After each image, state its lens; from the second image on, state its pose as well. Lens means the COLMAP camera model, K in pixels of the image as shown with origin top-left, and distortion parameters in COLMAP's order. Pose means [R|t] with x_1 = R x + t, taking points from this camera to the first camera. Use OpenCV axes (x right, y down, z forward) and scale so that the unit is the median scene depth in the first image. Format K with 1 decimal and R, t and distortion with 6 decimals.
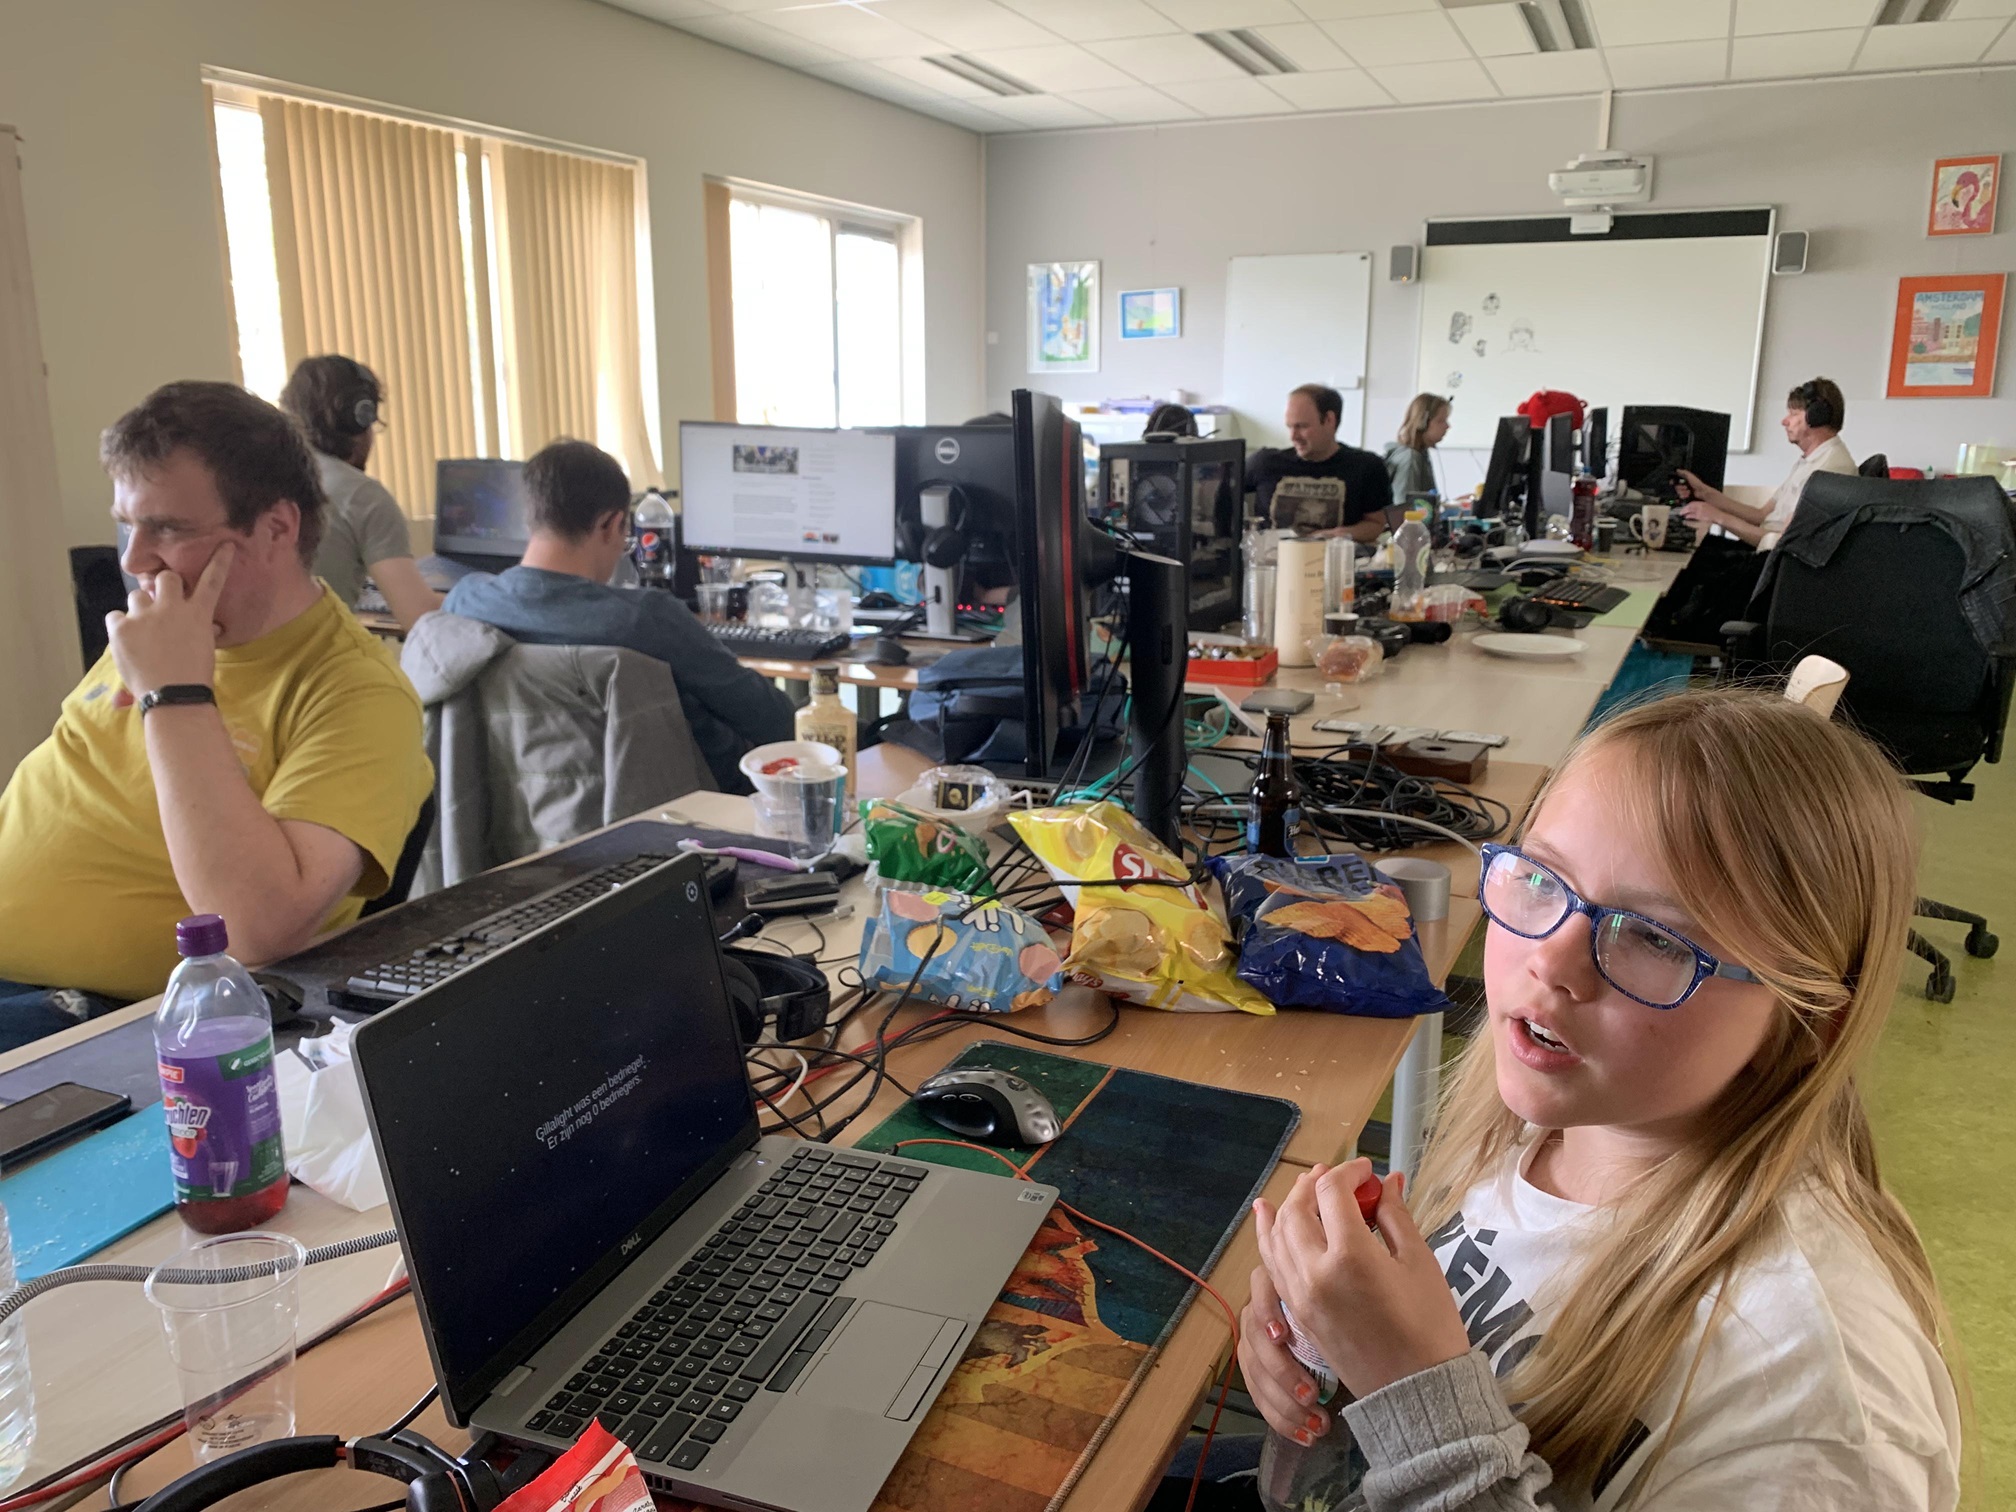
lens RADIAL K [[1523.6, 0, 1008.0], [0, 1523.6, 756.0], [0, 0, 1]] dist [-0.000707, 0.005244]
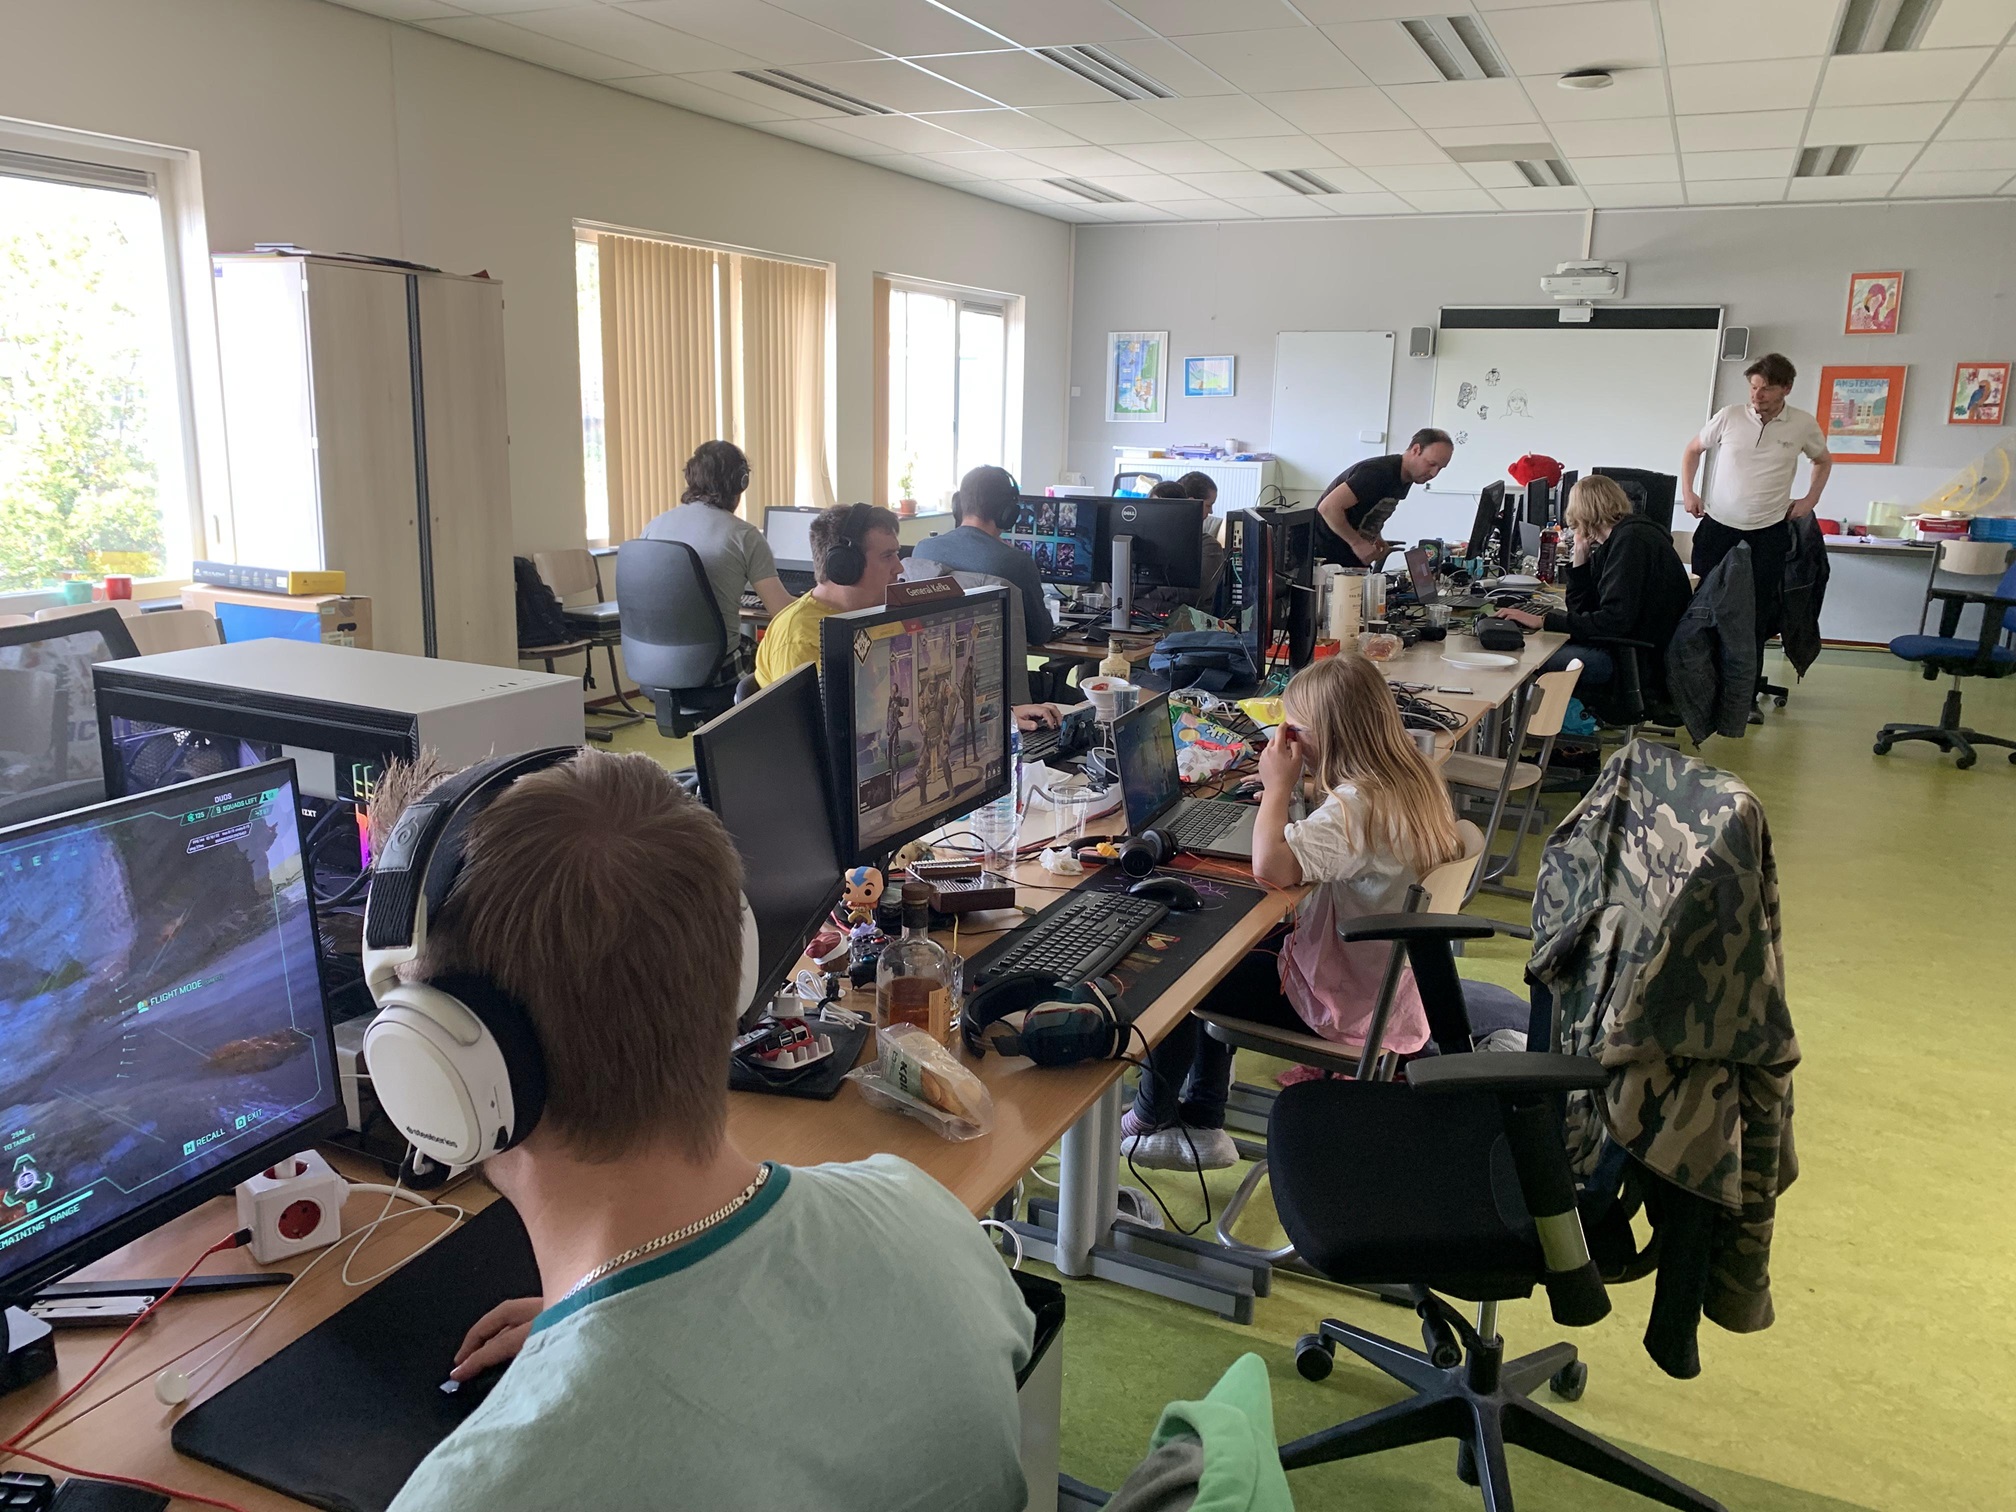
lens RADIAL K [[1525.8, 0, 1008.0], [0, 1525.8, 756.0], [0, 0, 1]] dist [0.013447, 0.011829]
pose [[0.999734, 0.022639, -0.004311, -0.067752], [-0.022676, 0.999704, -0.008808, 0.030511], [0.004110, 0.008904, 0.999952, -0.257995]]
